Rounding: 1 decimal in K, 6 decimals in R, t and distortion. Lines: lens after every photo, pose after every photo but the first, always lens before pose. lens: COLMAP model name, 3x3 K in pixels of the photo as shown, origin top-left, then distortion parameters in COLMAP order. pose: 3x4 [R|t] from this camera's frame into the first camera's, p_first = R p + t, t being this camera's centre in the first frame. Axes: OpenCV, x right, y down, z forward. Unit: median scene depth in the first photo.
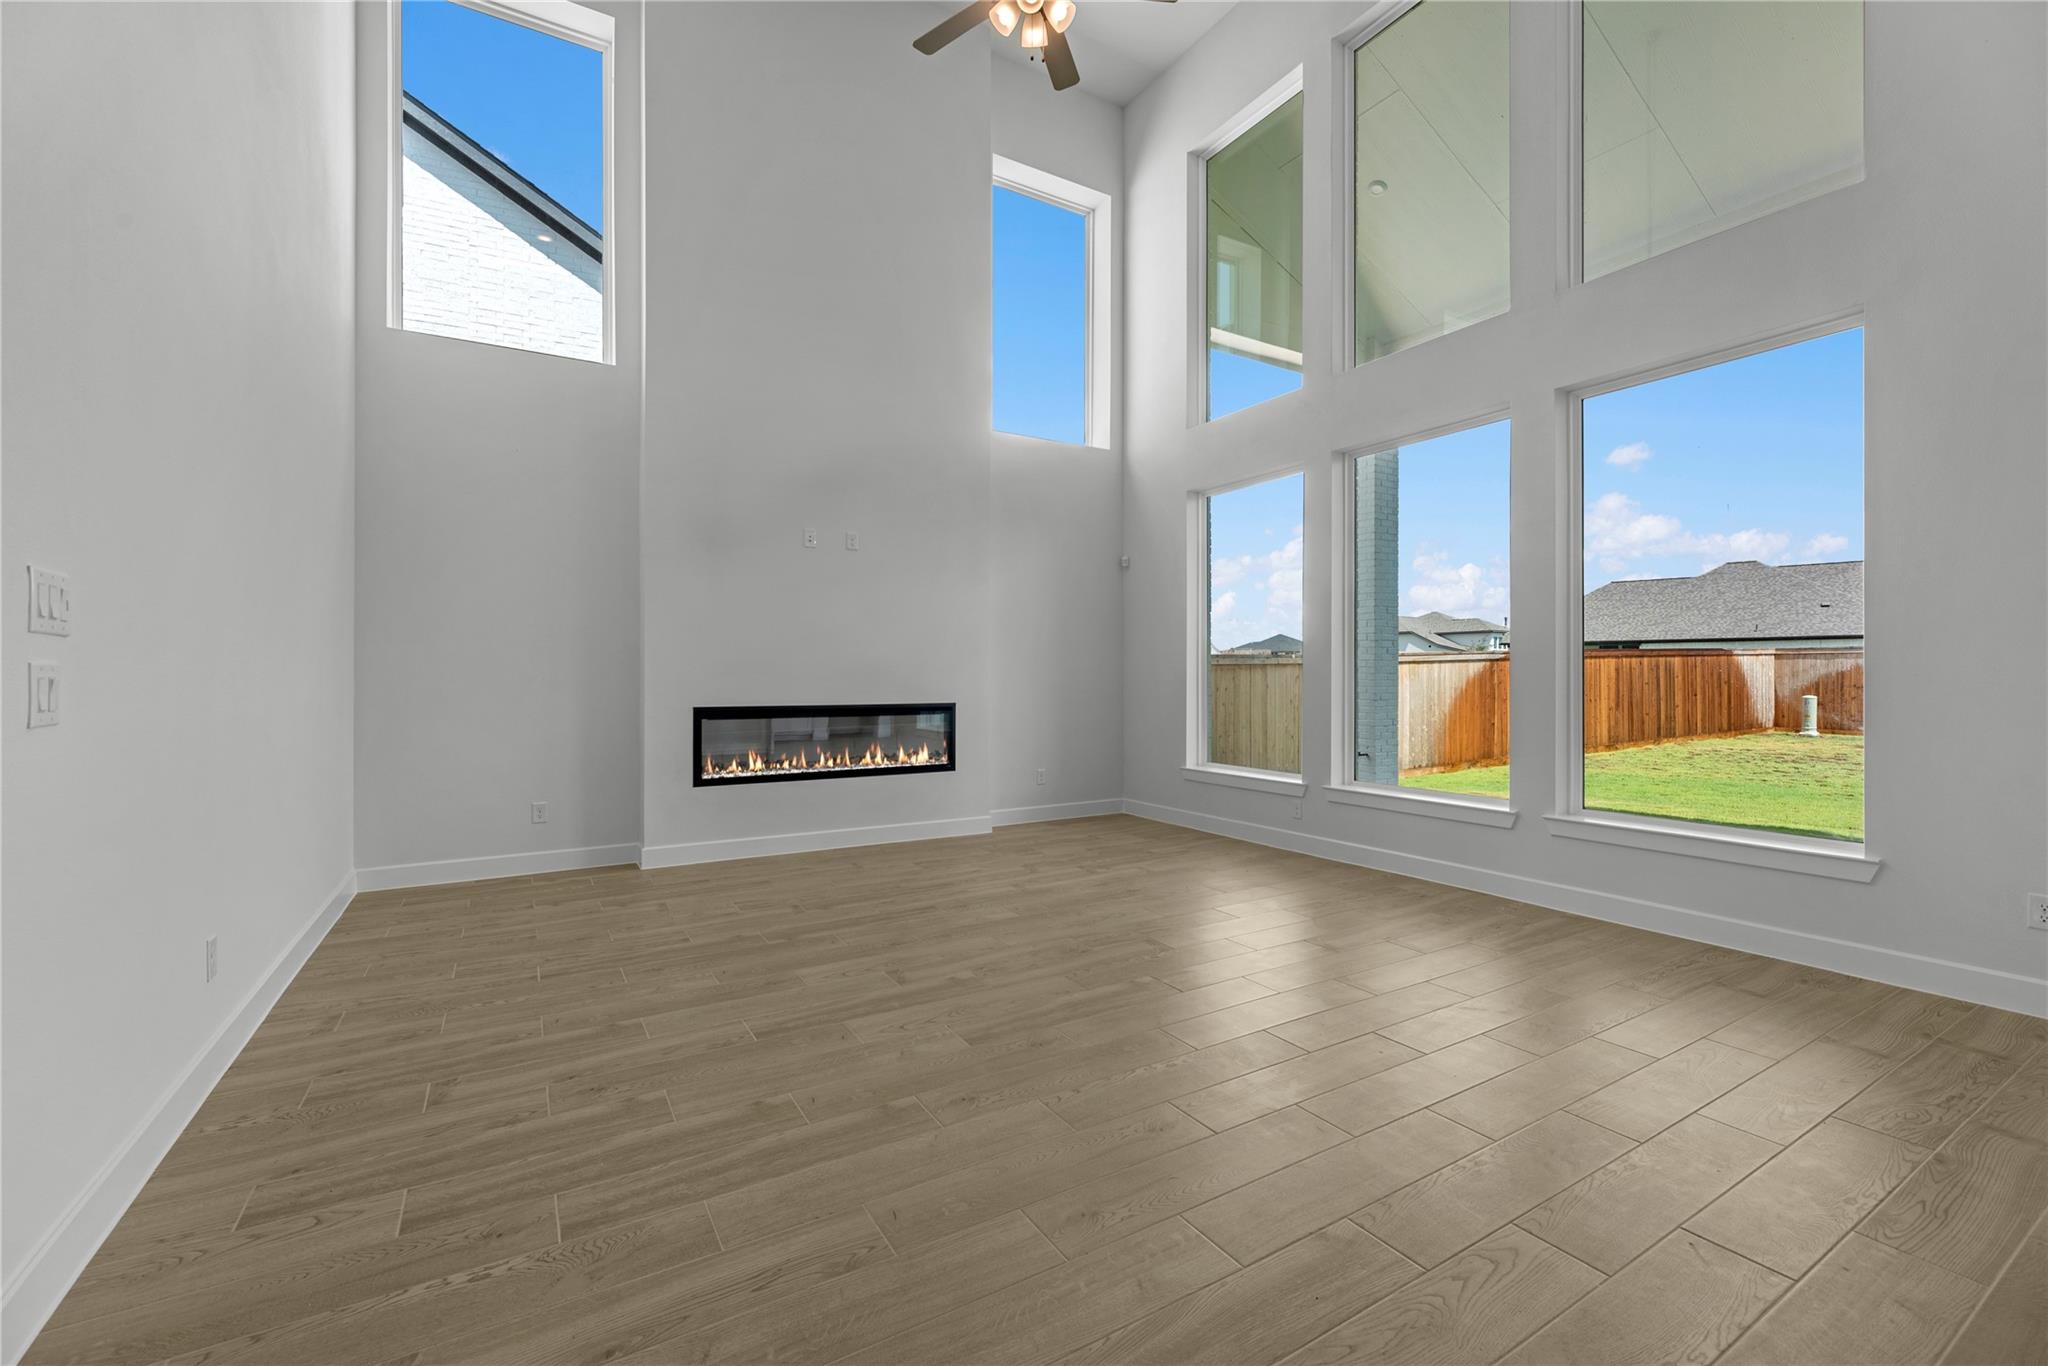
lens RADIAL K [[838.6, 0, 1026.3], [0, 838.6, 680.2], [0, 0, 1]] dist [-0.002870, 0.000054]
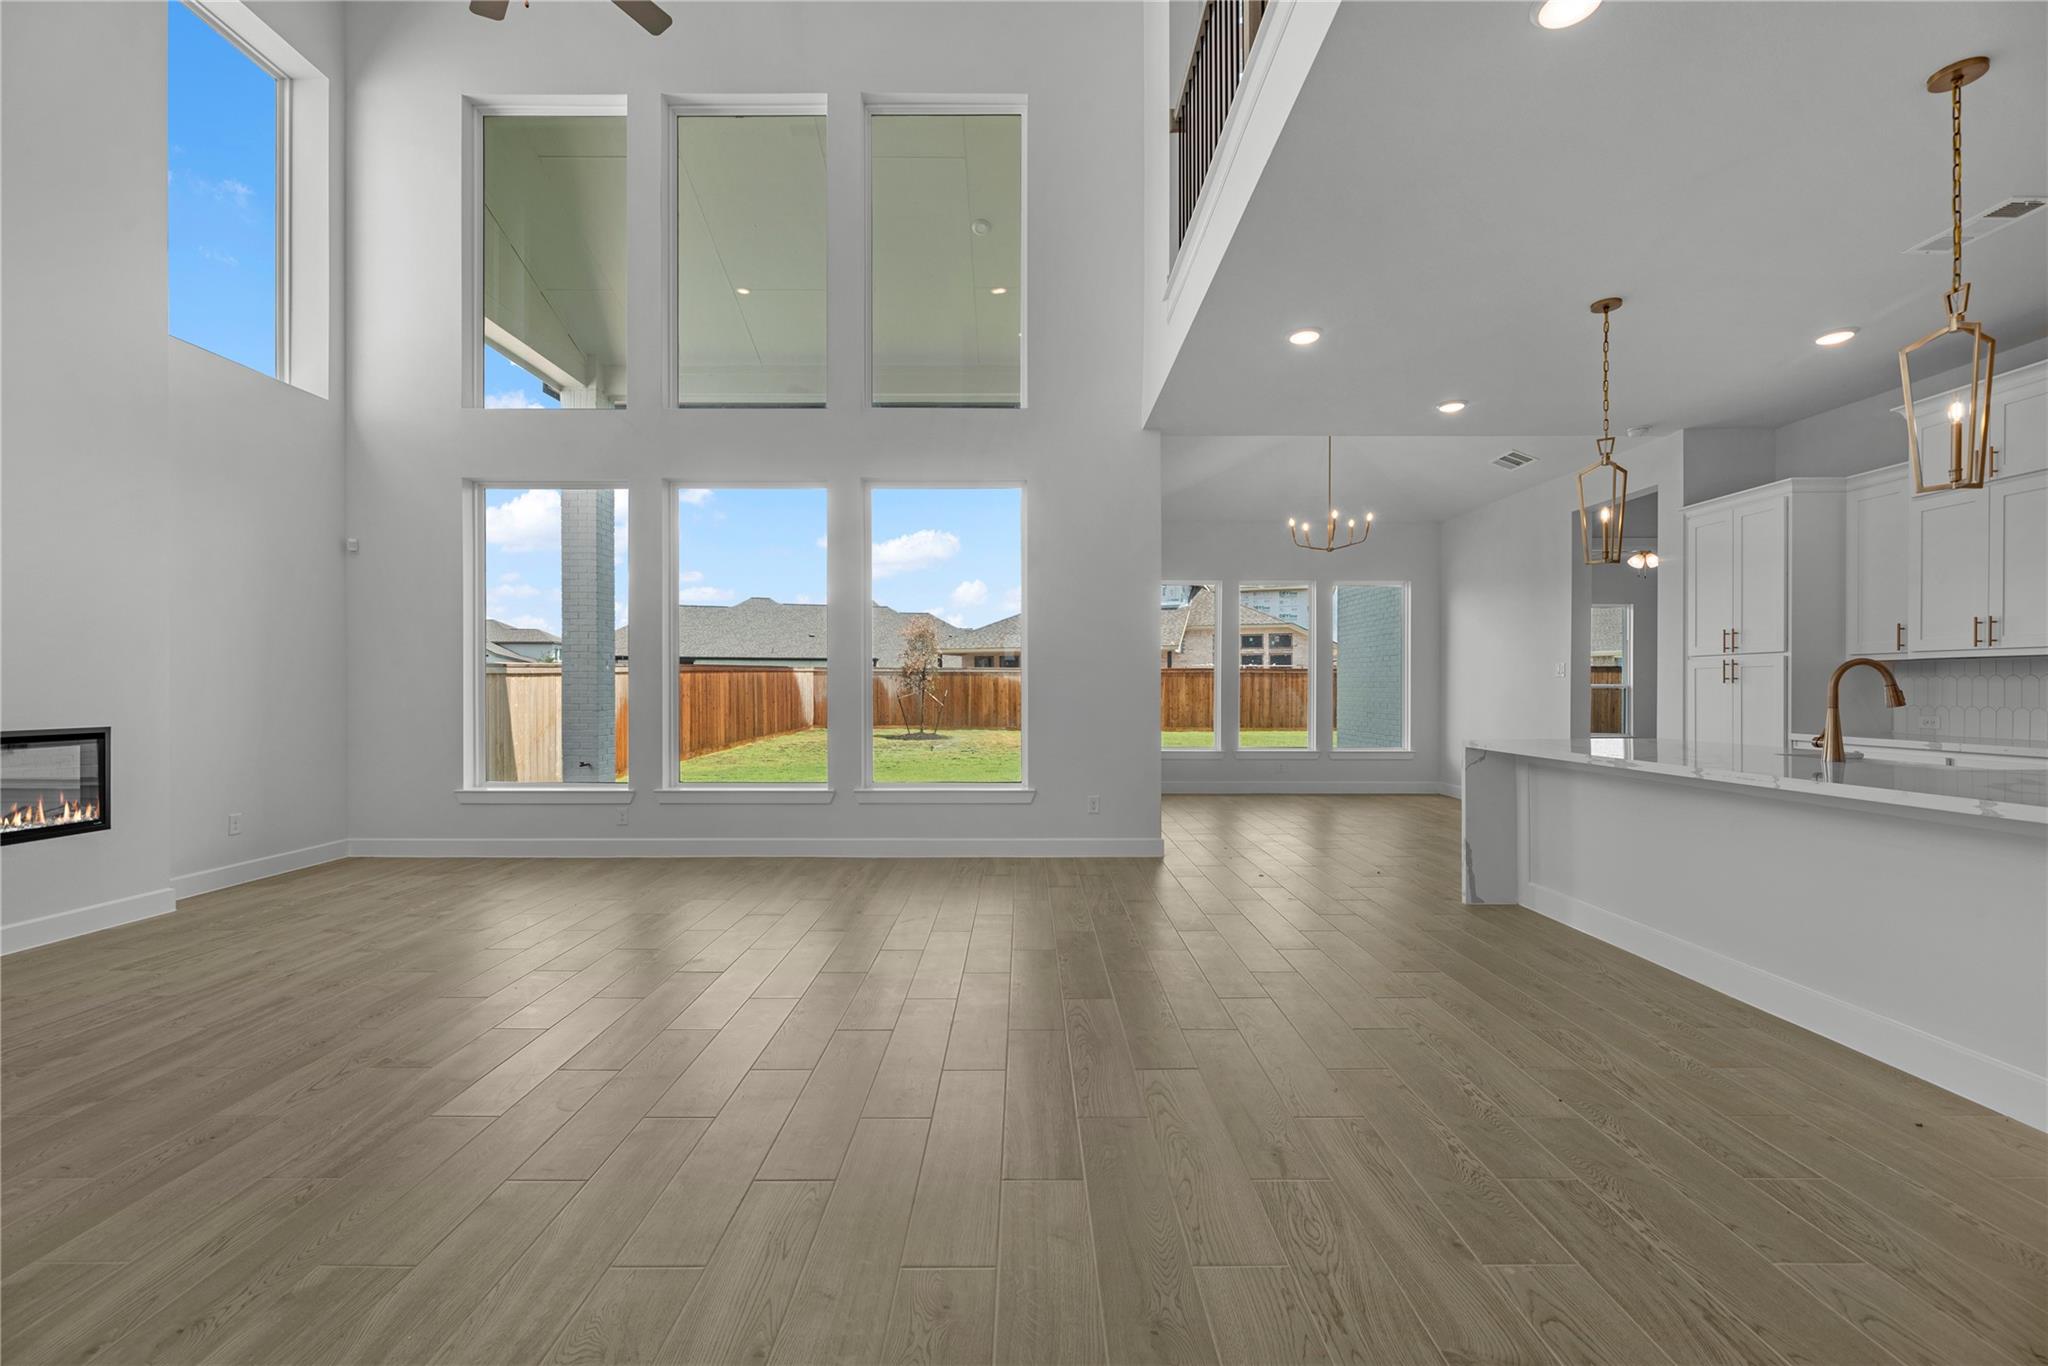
lens RADIAL K [[838.6, 0, 1011.4], [0, 838.6, 691.4], [0, 0, 1]] dist [-0.002870, 0.000054]
pose [[0.522872, -0.002735, 0.852407, -0.331788], [0.002411, 0.999996, 0.001730, 0.000102], [-0.852408, 0.001151, 0.522876, 0.056750]]
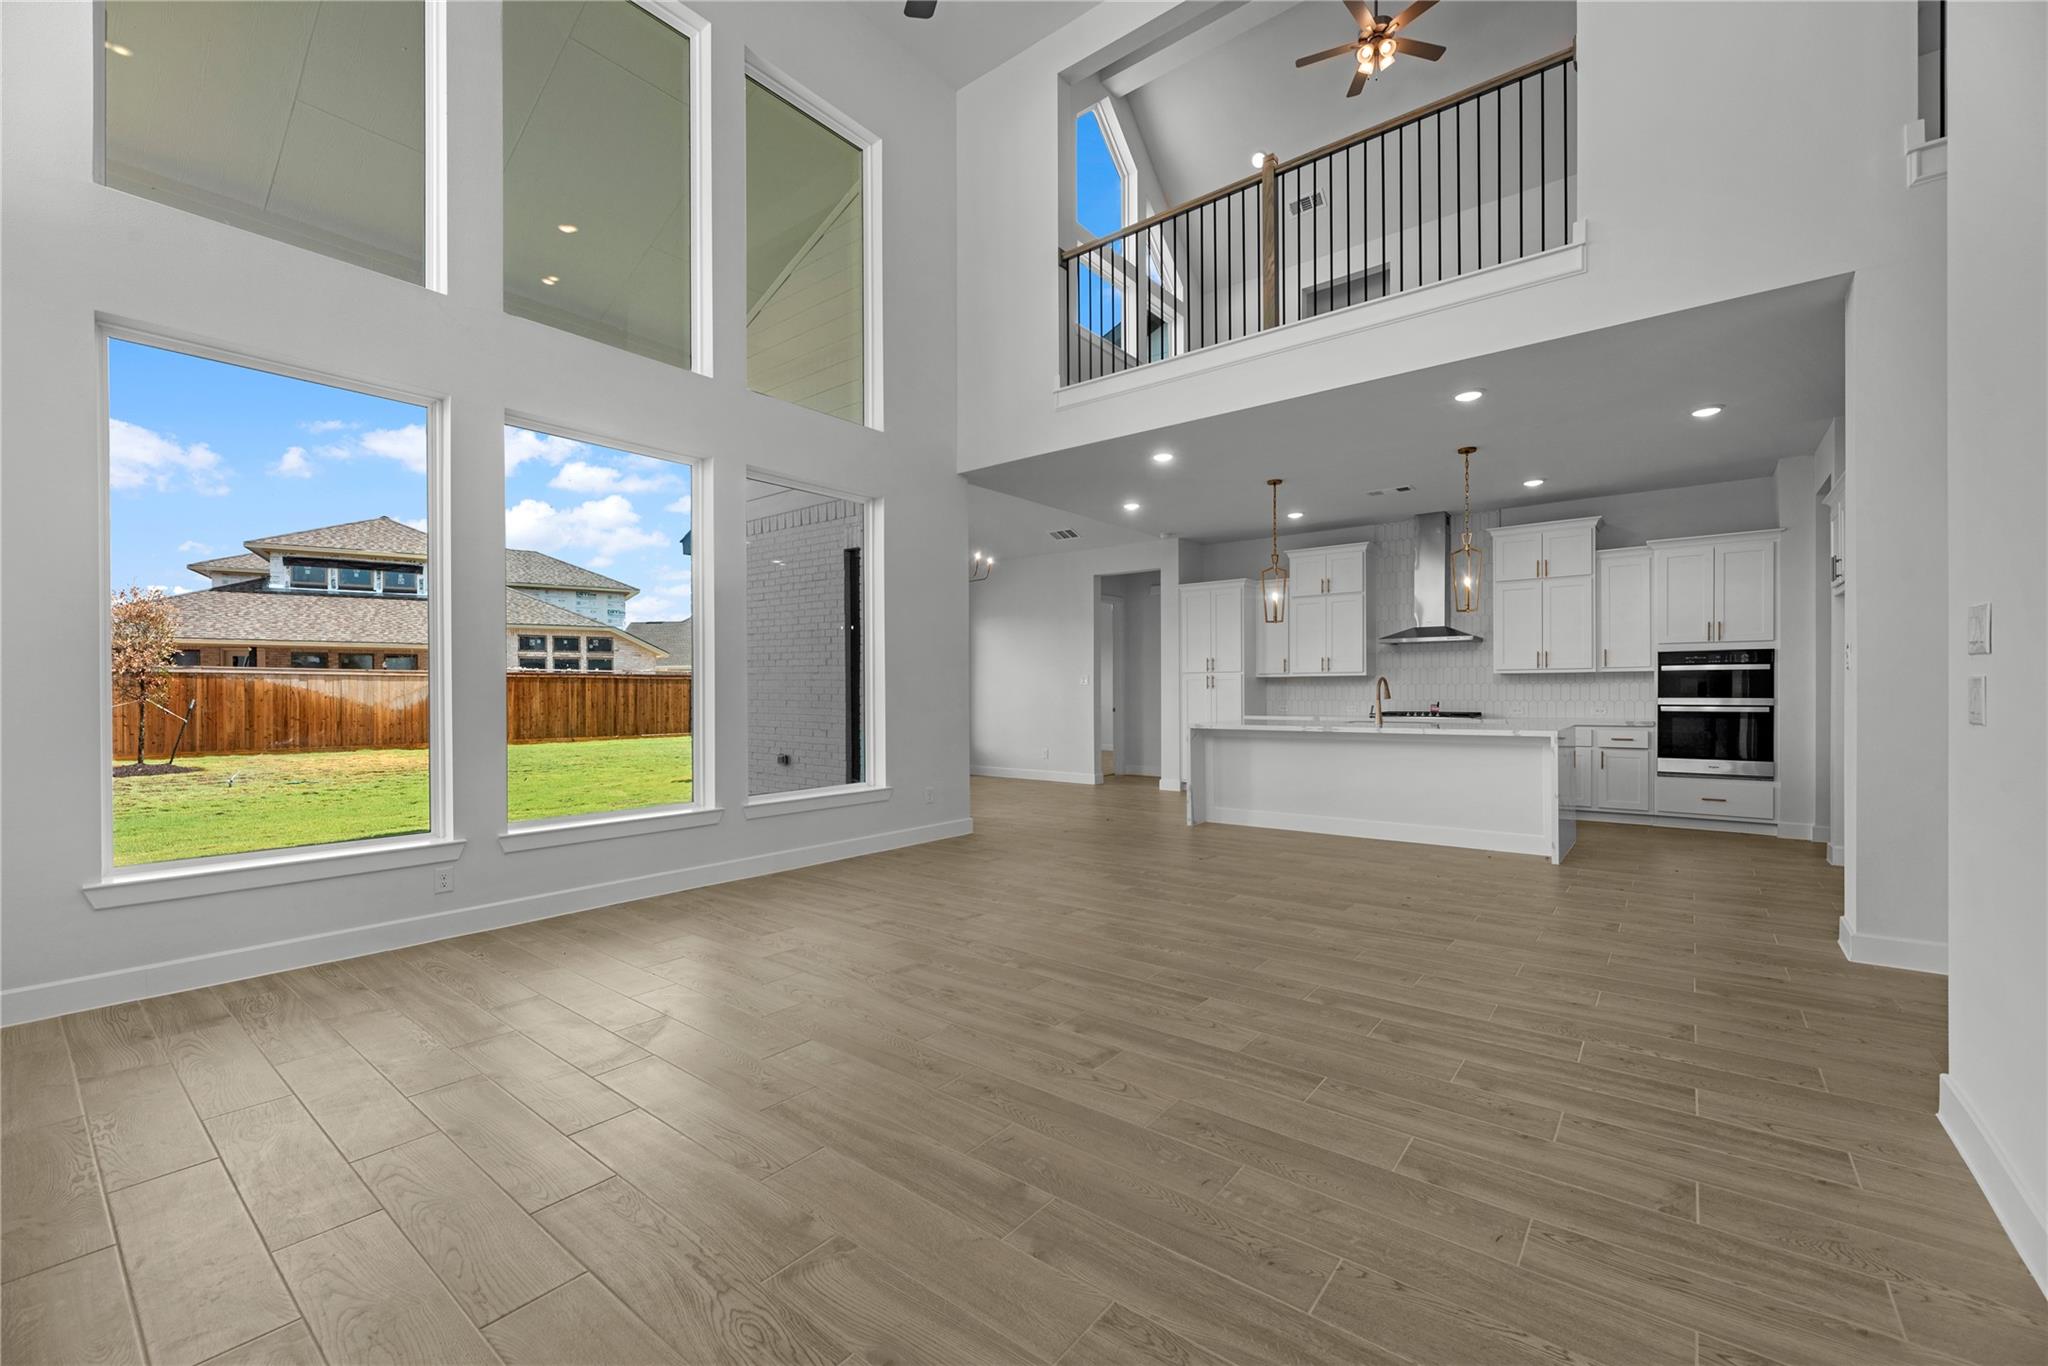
lens RADIAL K [[838.6, 0, 1017.4], [0, 838.6, 694.8], [0, 0, 1]] dist [-0.002870, 0.000054]
pose [[-0.339673, -0.000653, 0.940543, -0.563059], [0.008279, 0.999959, 0.003685, -0.002968], [-0.940507, 0.009038, -0.339654, 0.849049]]
